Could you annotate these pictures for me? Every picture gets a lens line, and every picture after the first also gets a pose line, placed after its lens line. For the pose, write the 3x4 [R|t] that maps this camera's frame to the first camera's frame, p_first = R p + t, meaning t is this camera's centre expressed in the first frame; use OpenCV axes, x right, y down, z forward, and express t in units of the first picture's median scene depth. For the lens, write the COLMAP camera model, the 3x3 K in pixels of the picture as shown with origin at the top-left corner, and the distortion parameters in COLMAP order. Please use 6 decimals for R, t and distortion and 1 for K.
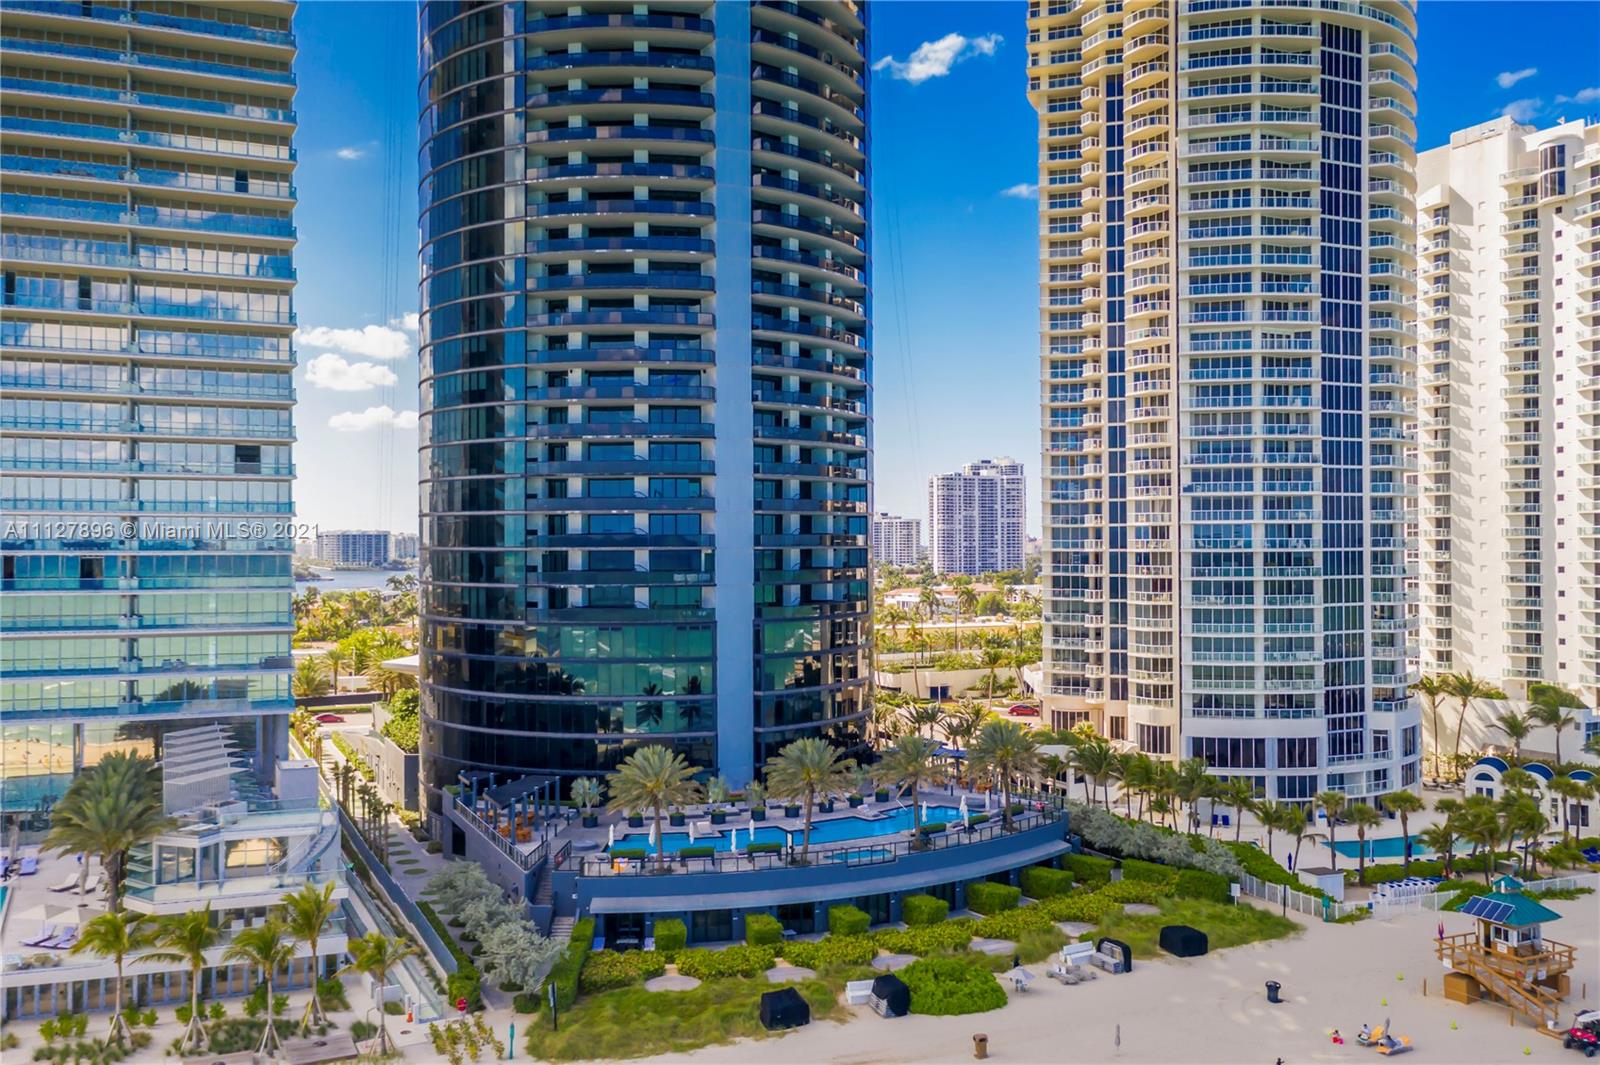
lens RADIAL K [[1383.7, 0, 802.3], [0, 1383.7, 561.9], [0, 0, 1]] dist [0.069200, 0.004930]
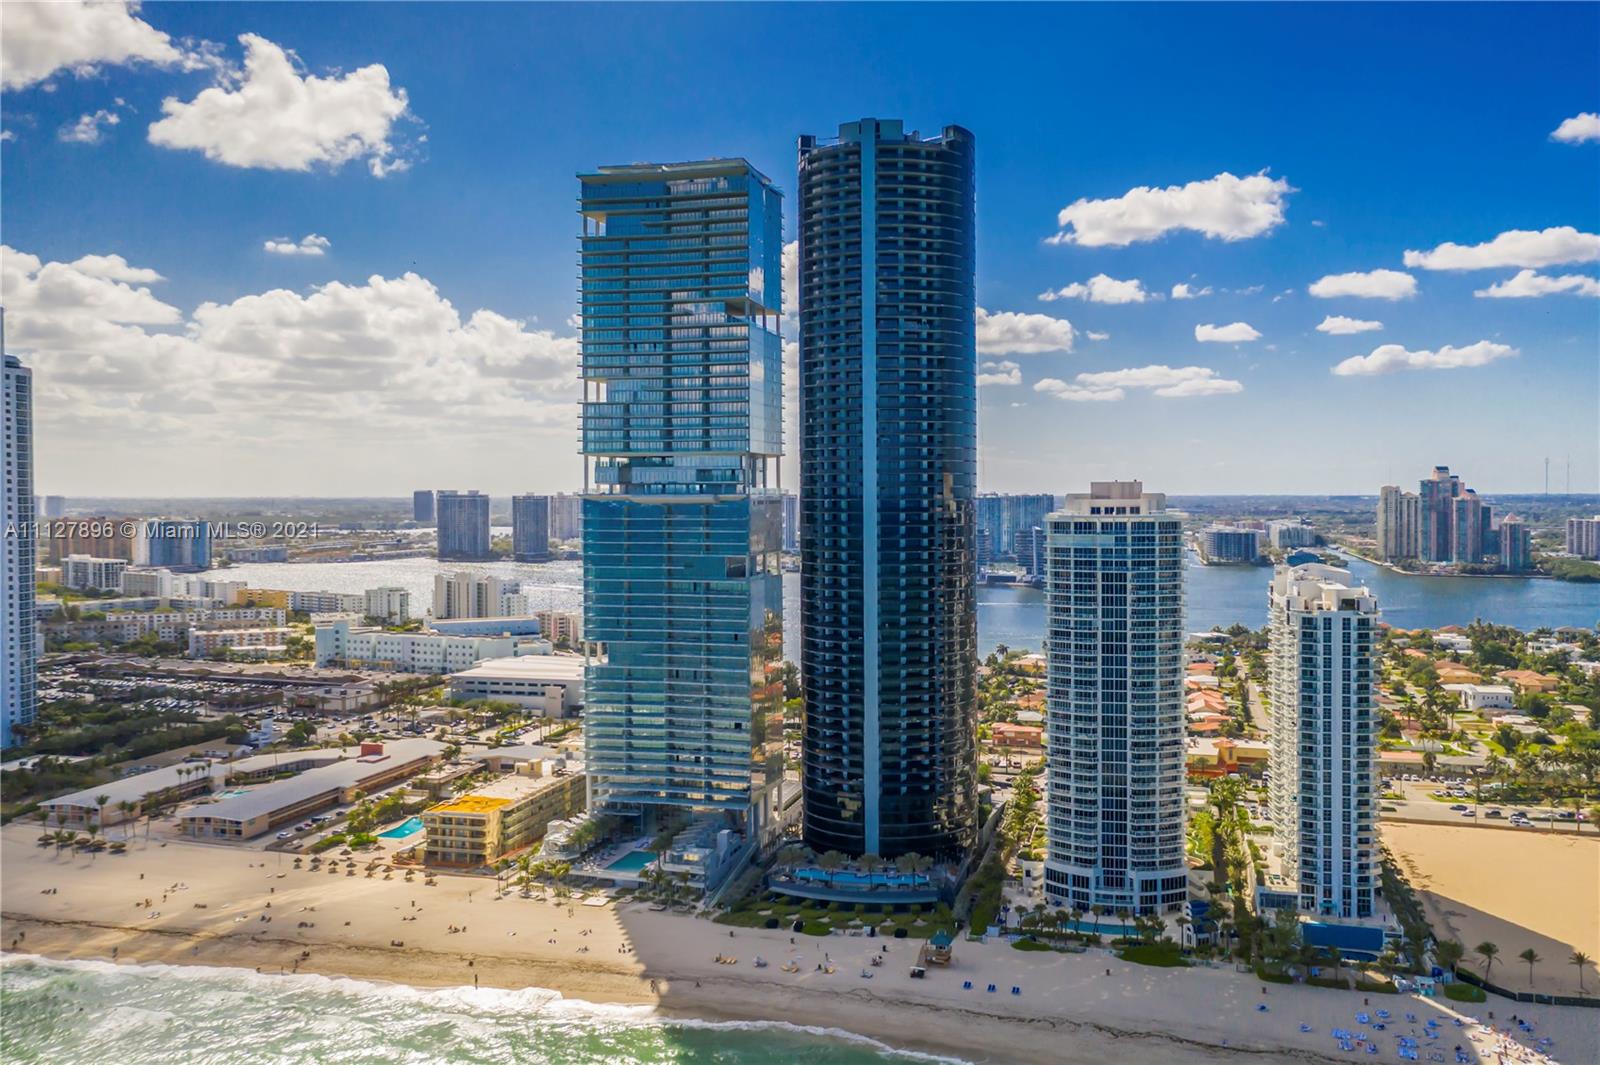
lens RADIAL K [[1383.7, 0, 802.3], [0, 1383.7, 561.9], [0, 0, 1]] dist [0.069200, 0.004930]
pose [[0.788735, 0.035812, -0.613689, 1.672710], [-0.012006, 0.999009, 0.042866, -0.597257], [0.614616, -0.026442, 0.788383, -1.361607]]
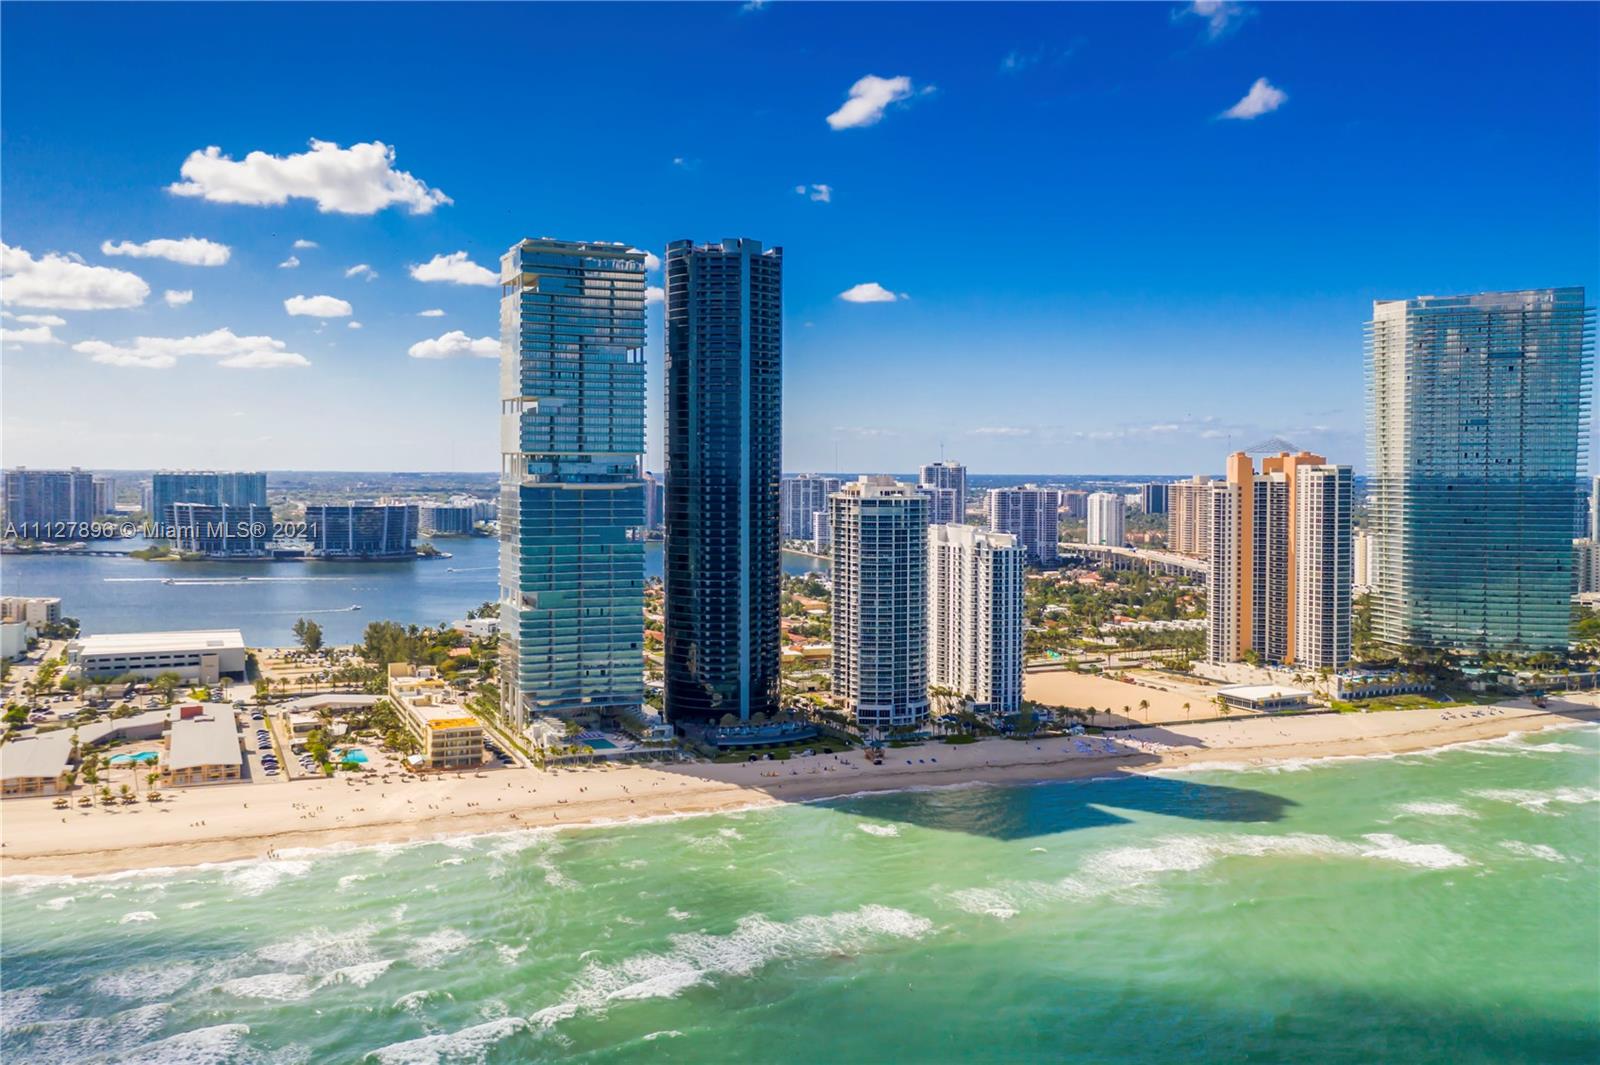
lens RADIAL K [[1383.7, 0, 802.3], [0, 1383.7, 561.9], [0, 0, 1]] dist [0.069200, 0.004930]
pose [[0.999891, 0.011308, -0.009488, 0.176327], [-0.010784, 0.998509, 0.053520, -0.602989], [0.010079, -0.053411, 0.998522, -3.495992]]
